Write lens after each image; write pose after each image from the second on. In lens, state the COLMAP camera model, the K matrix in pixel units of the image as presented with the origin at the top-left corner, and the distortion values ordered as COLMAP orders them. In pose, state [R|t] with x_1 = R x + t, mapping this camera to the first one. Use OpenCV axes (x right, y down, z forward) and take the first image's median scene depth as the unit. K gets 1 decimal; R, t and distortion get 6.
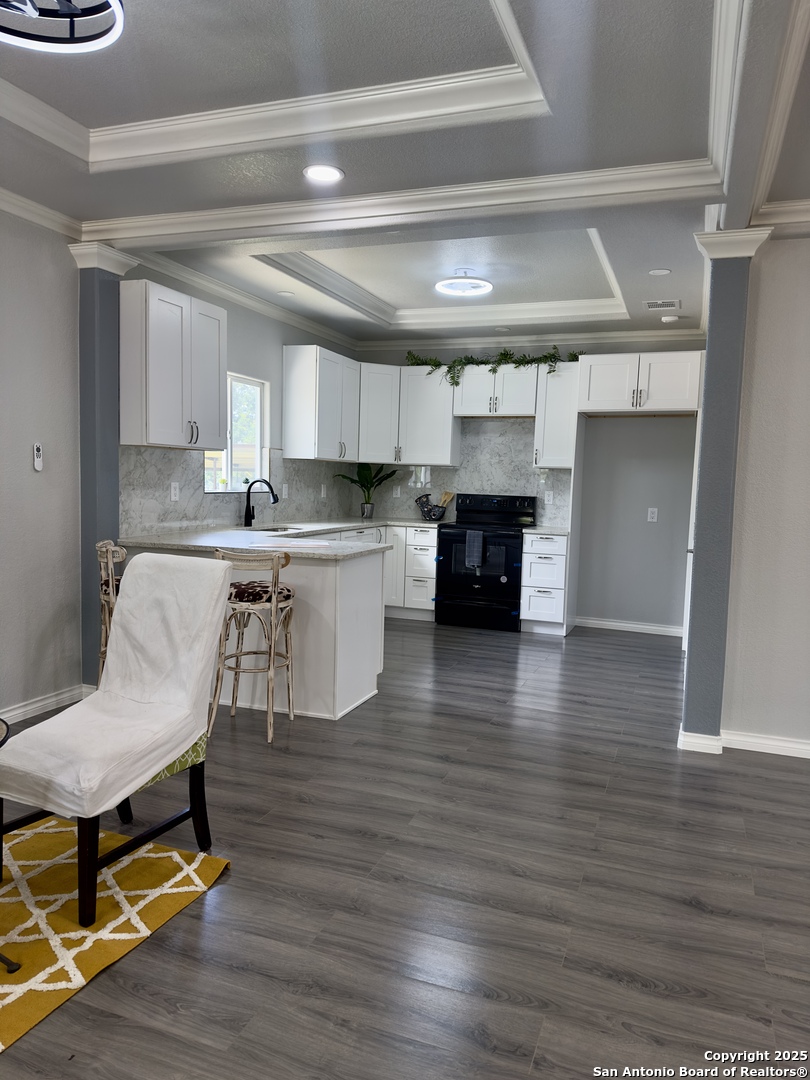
lens RADIAL K [[755.9, 0, 407.2], [0, 755.9, 546.4], [0, 0, 1]] dist [0.082740, -0.112033]
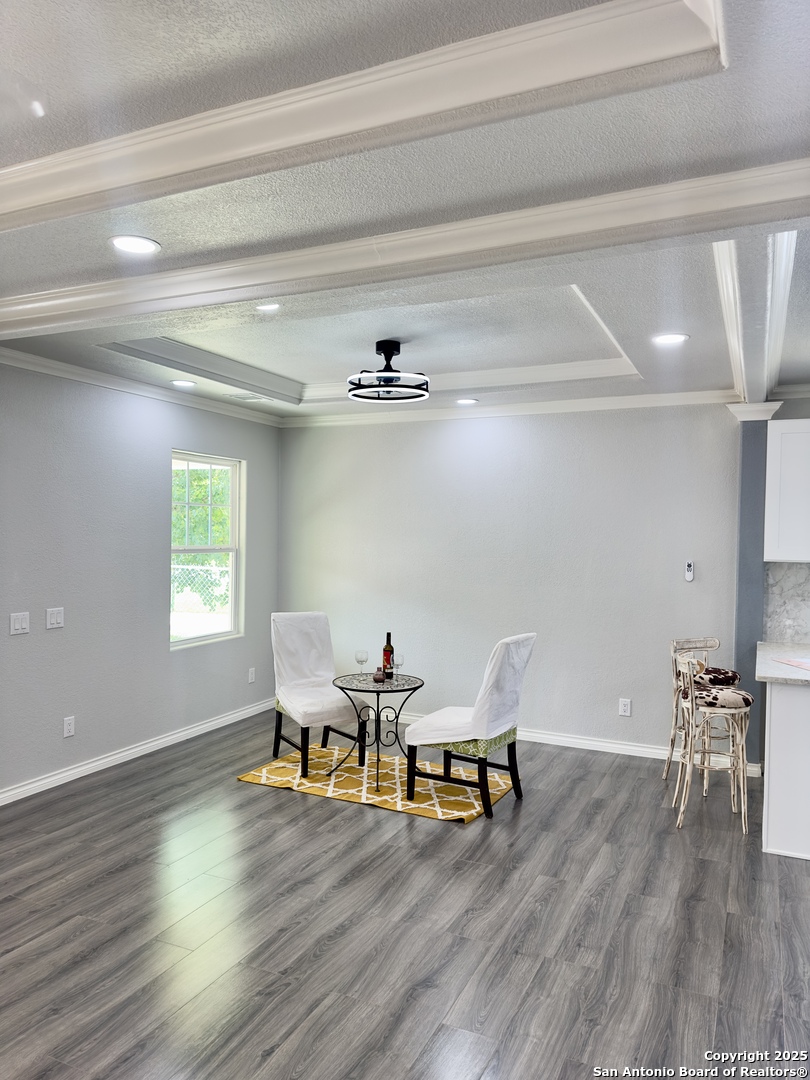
lens RADIAL K [[755.9, 0, 407.2], [0, 755.9, 546.4], [0, 0, 1]] dist [0.082740, -0.112033]
pose [[-0.079171, -0.017220, -0.996712, 0.603318], [-0.113525, 0.993502, -0.008147, -0.060490], [0.990376, 0.112507, -0.080612, 0.400244]]
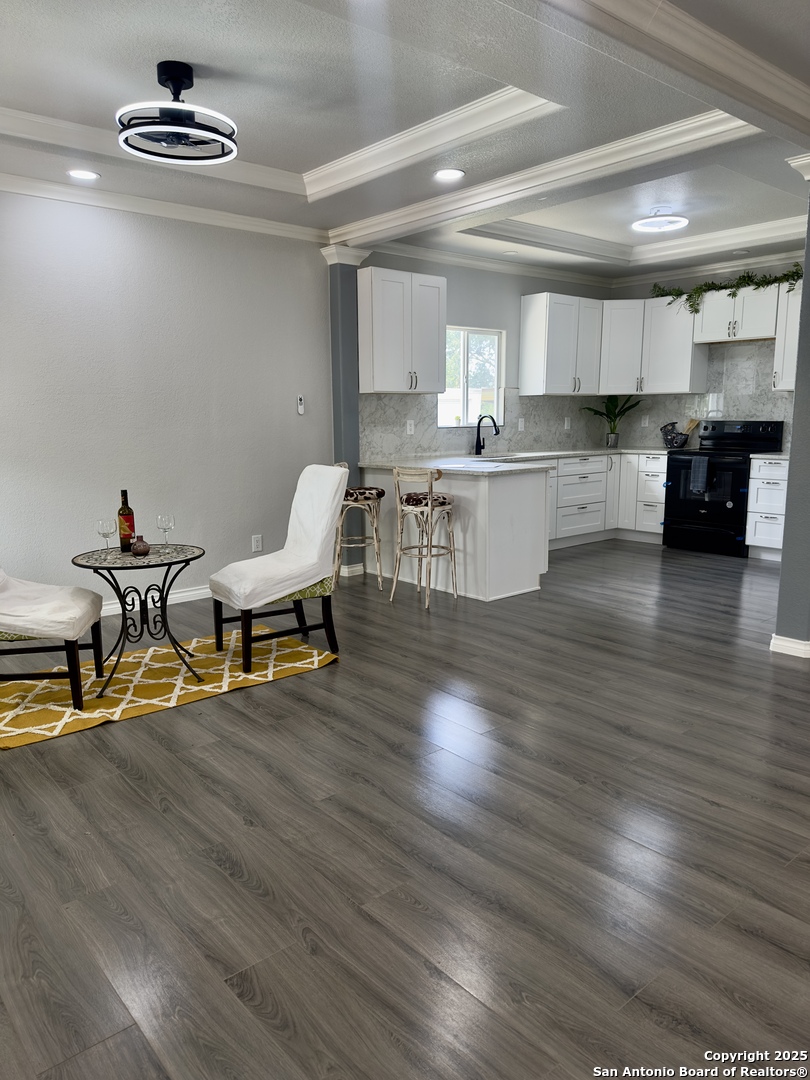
lens RADIAL K [[759.9, 0, 405.0], [0, 759.9, 540.0], [0, 0, 1]] dist [0.195296, -0.382177]
pose [[0.871134, 0.043878, -0.489081, 0.276586], [-0.010575, 0.997445, 0.070650, 0.023365], [0.490931, -0.056373, 0.869373, -0.125078]]
